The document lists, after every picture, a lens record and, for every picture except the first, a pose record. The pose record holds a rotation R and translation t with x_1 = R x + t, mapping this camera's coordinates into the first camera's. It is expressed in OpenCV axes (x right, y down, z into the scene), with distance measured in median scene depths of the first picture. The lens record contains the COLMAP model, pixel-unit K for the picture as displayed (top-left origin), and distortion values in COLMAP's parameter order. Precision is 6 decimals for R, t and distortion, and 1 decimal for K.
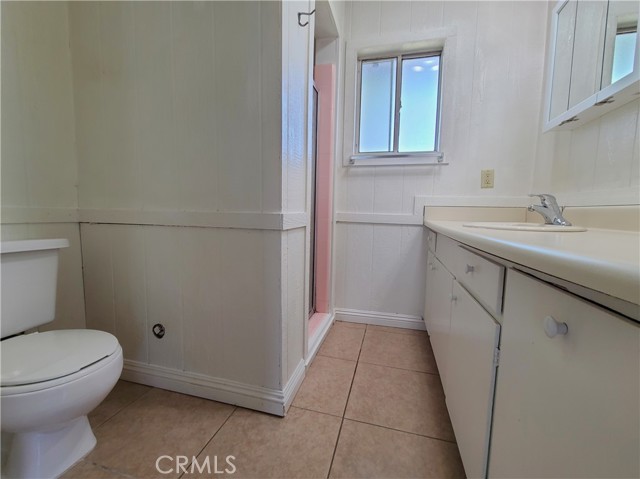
lens RADIAL K [[263.9, 0, 323.3], [0, 263.9, 236.8], [0, 0, 1]] dist [-0.001865, -0.000738]
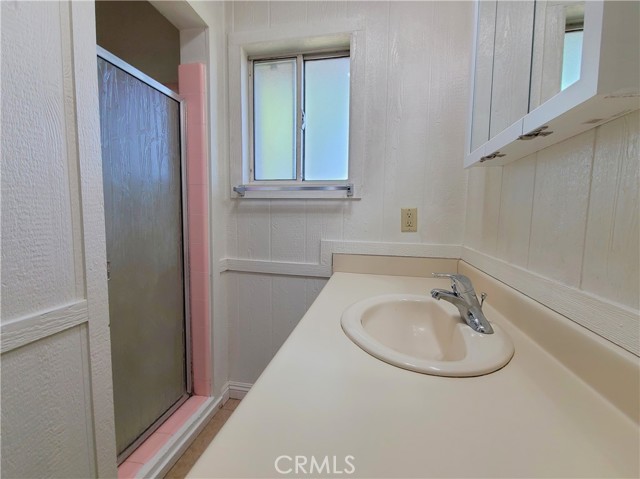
lens RADIAL K [[263.9, 0, 318.6], [0, 263.9, 239.4], [0, 0, 1]] dist [-0.001865, -0.000738]
pose [[0.998432, -0.009547, 0.055149, 0.298568], [0.010014, 0.999916, -0.008205, -0.149651], [-0.055066, 0.008744, 0.998444, 0.242138]]
